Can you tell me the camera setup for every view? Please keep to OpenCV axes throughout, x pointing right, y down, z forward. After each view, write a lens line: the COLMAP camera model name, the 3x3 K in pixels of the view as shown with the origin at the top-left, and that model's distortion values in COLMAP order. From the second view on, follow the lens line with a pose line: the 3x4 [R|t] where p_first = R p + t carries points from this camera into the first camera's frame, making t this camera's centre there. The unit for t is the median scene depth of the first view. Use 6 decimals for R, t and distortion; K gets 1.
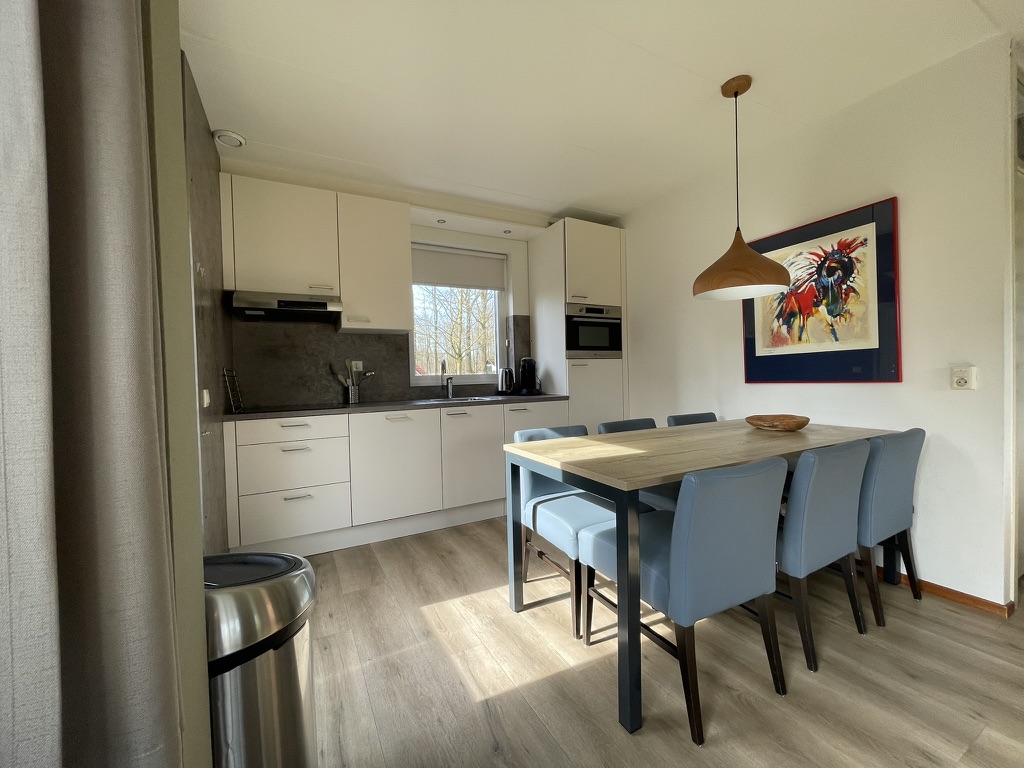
lens RADIAL K [[412.7, 0, 510.4], [0, 412.7, 387.8], [0, 0, 1]] dist [-0.008420, 0.001218]
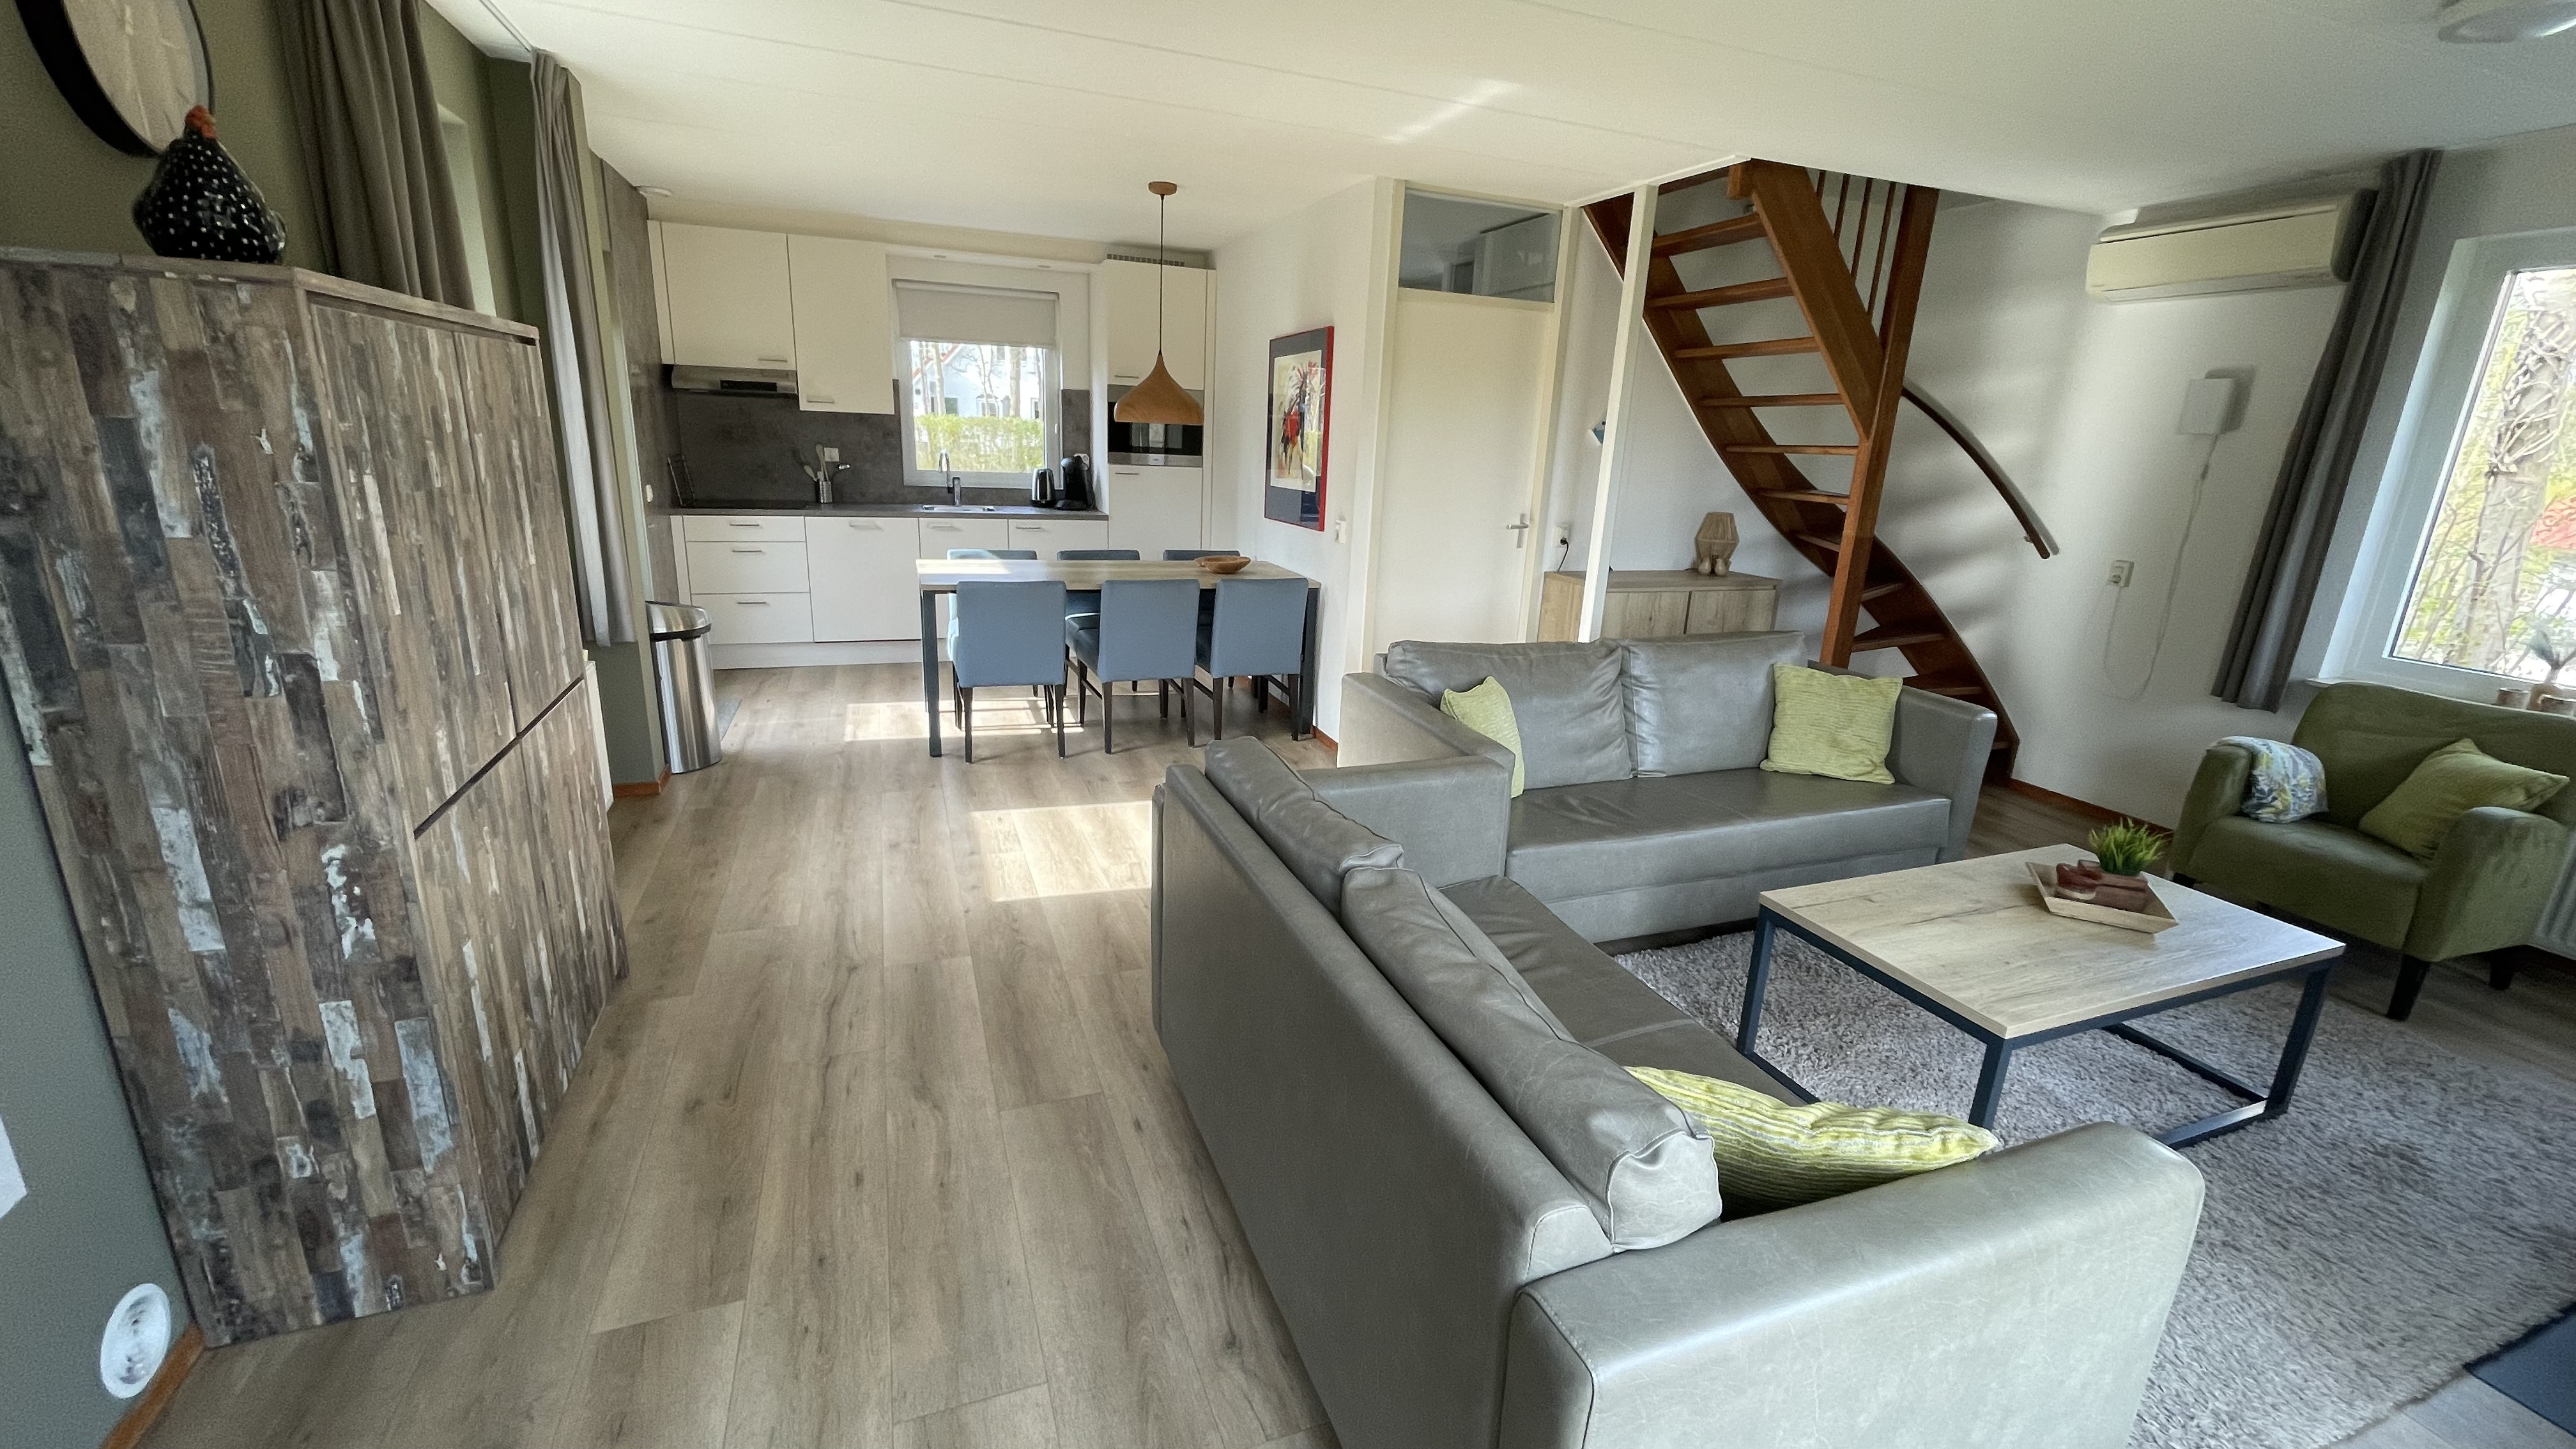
lens RADIAL K [[1038.4, 0, 1282.8], [0, 1038.4, 715.0], [0, 0, 1]] dist [-0.002923, -0.000096]
pose [[0.990059, 0.098359, -0.100539, 0.757630], [-0.072870, 0.970105, 0.231486, -0.097464], [0.120302, -0.221859, 0.967629, -0.956424]]
